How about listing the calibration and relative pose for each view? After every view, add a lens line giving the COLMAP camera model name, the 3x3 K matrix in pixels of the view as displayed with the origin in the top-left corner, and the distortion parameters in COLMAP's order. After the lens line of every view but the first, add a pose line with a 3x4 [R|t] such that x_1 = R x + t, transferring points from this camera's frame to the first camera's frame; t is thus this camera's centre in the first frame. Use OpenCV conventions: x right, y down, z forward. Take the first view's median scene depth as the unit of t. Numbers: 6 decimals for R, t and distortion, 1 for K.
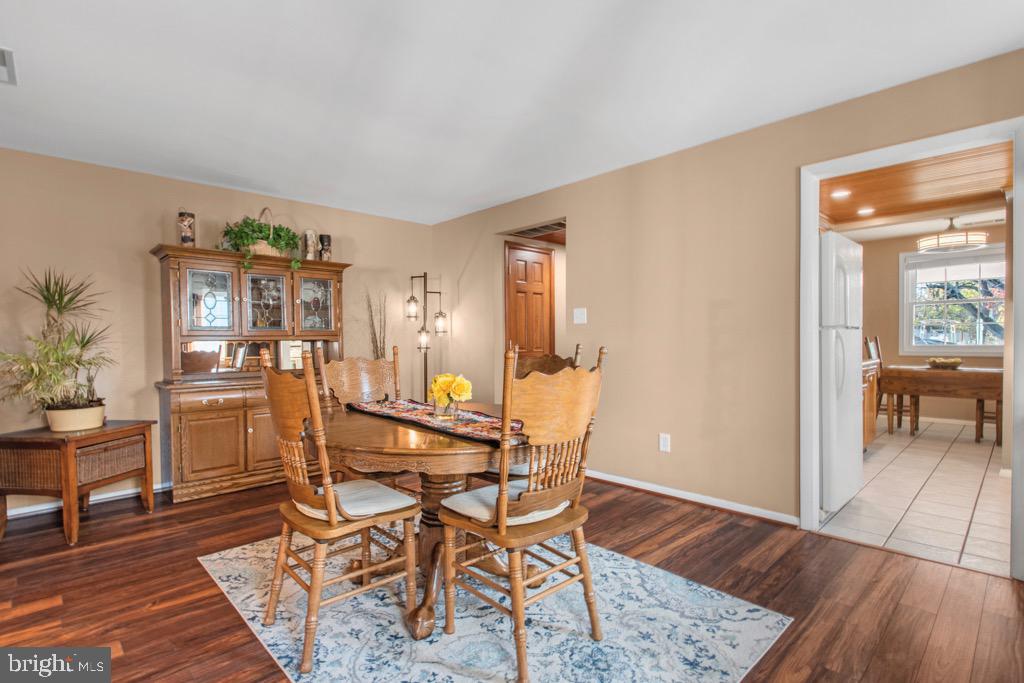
lens RADIAL K [[503.9, 0, 513.3], [0, 503.9, 346.1], [0, 0, 1]] dist [0.001797, 0.000408]
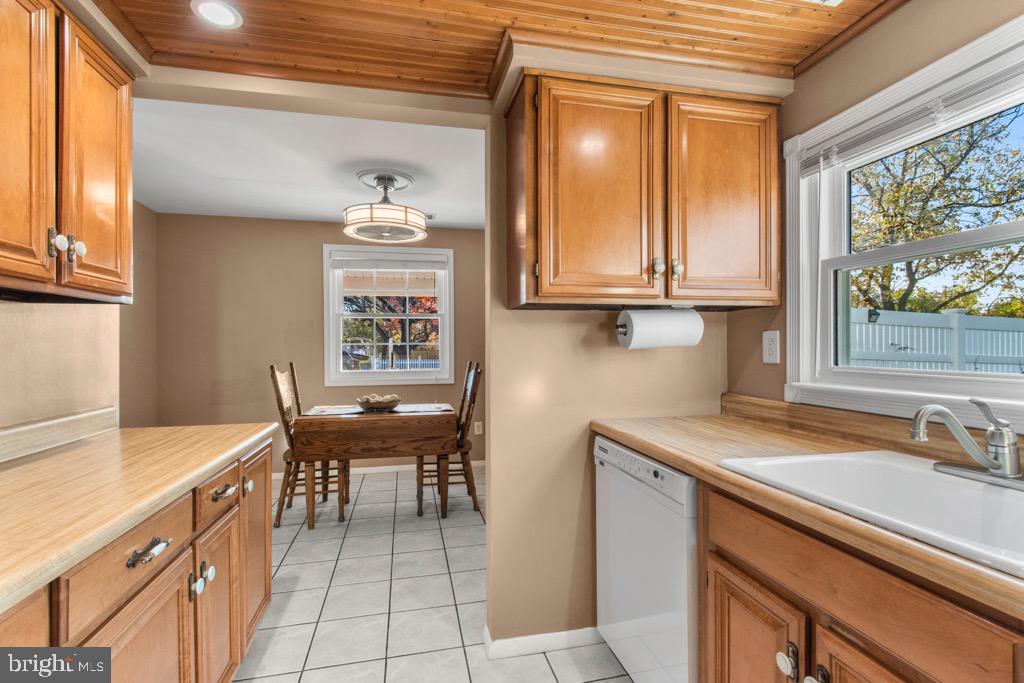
lens RADIAL K [[453.6, 0, 510.7], [0, 453.6, 350.4], [0, 0, 1]] dist [0.000408, 0.000051]
pose [[0.519612, 0.001109, 0.854402, 0.424503], [0.017522, 0.999775, -0.011954, -0.026097], [-0.854223, 0.021182, 0.519475, 0.530943]]
